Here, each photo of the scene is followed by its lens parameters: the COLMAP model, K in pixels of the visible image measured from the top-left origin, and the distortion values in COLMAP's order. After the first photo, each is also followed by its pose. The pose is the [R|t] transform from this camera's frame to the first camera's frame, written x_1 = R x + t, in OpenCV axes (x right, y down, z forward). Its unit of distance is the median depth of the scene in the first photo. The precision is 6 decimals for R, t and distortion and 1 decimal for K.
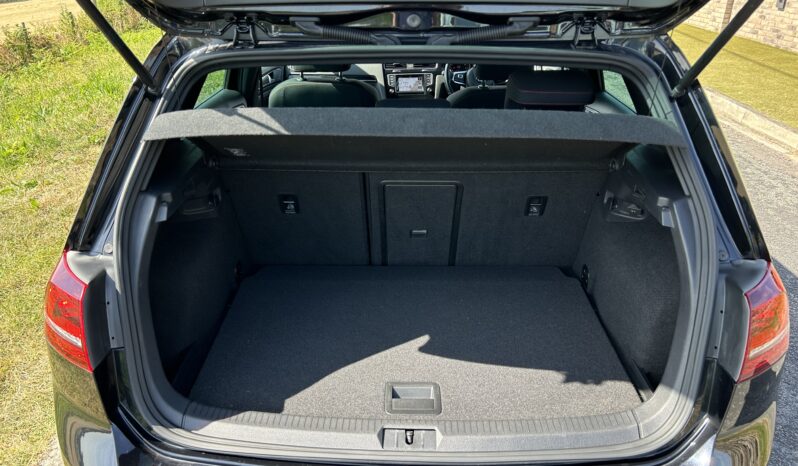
lens RADIAL K [[603.2, 0, 397.3], [0, 603.2, 236.3], [0, 0, 1]] dist [0.029269, -0.027942]
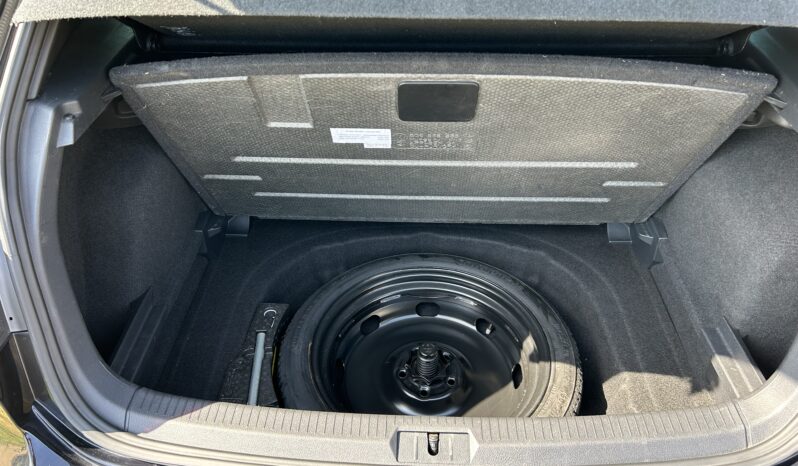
lens RADIAL K [[603.2, 0, 399.1], [0, 603.2, 230.0], [0, 0, 1]] dist [0.029269, -0.027942]
pose [[0.999999, -0.001120, -0.001256, -0.020487], [0.001372, 0.974945, 0.222444, -0.085831], [0.000975, -0.222445, 0.974945, 0.335444]]
